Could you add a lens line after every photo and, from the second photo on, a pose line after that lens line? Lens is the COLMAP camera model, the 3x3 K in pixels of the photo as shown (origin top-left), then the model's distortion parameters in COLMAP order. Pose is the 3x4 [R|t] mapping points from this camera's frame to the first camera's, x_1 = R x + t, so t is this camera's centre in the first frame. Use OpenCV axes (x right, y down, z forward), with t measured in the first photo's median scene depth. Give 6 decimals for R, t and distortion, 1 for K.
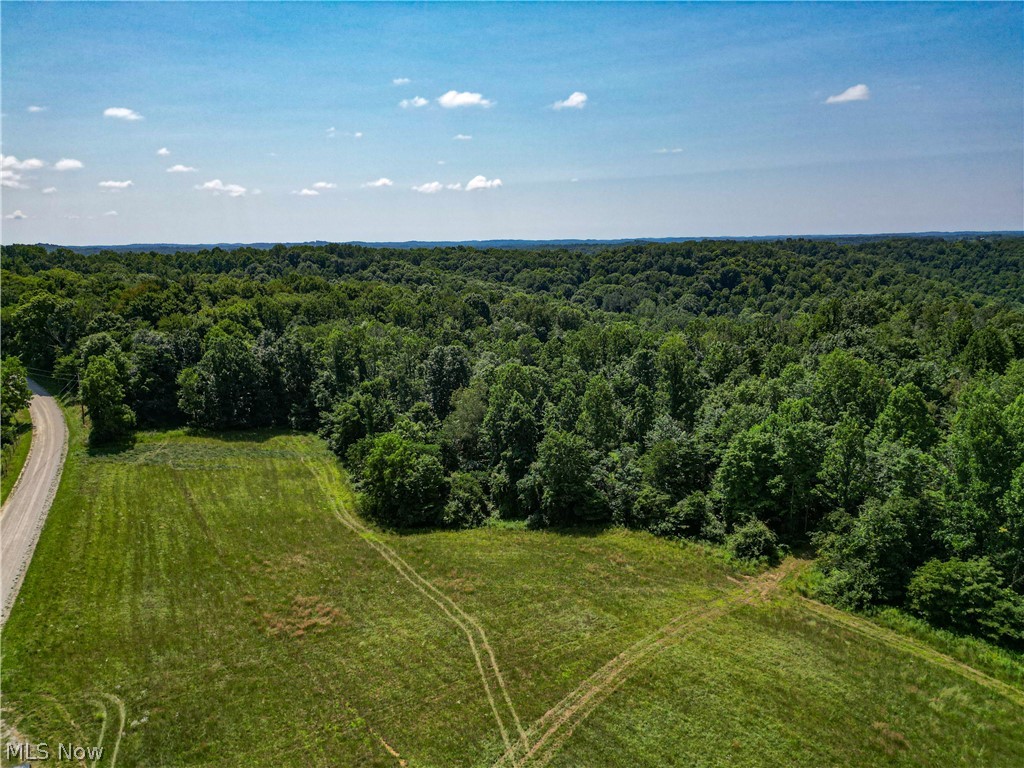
lens RADIAL K [[712.5, 0, 513.5], [0, 712.5, 380.6], [0, 0, 1]] dist [0.073297, -0.080327]
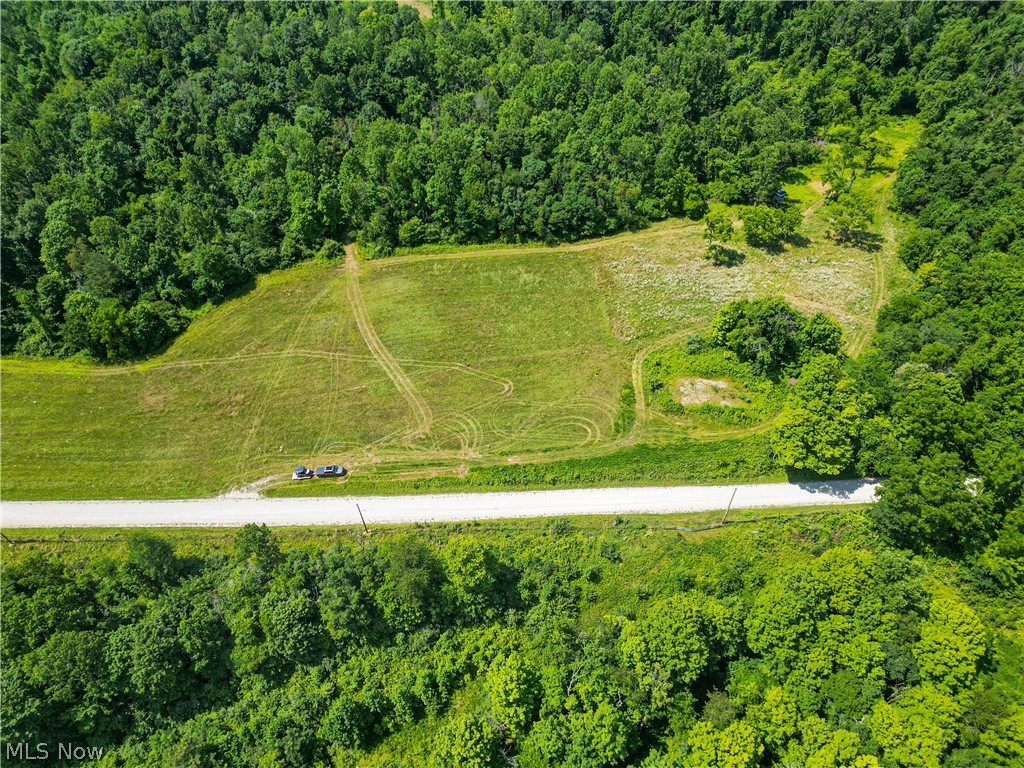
lens RADIAL K [[712.5, 0, 513.5], [0, 712.5, 380.6], [0, 0, 1]] dist [0.073297, -0.080327]
pose [[0.440165, -0.659617, 0.609228, -0.967394], [0.172302, 0.727930, 0.663649, -0.797287], [-0.881230, -0.187144, 0.434063, -0.505655]]
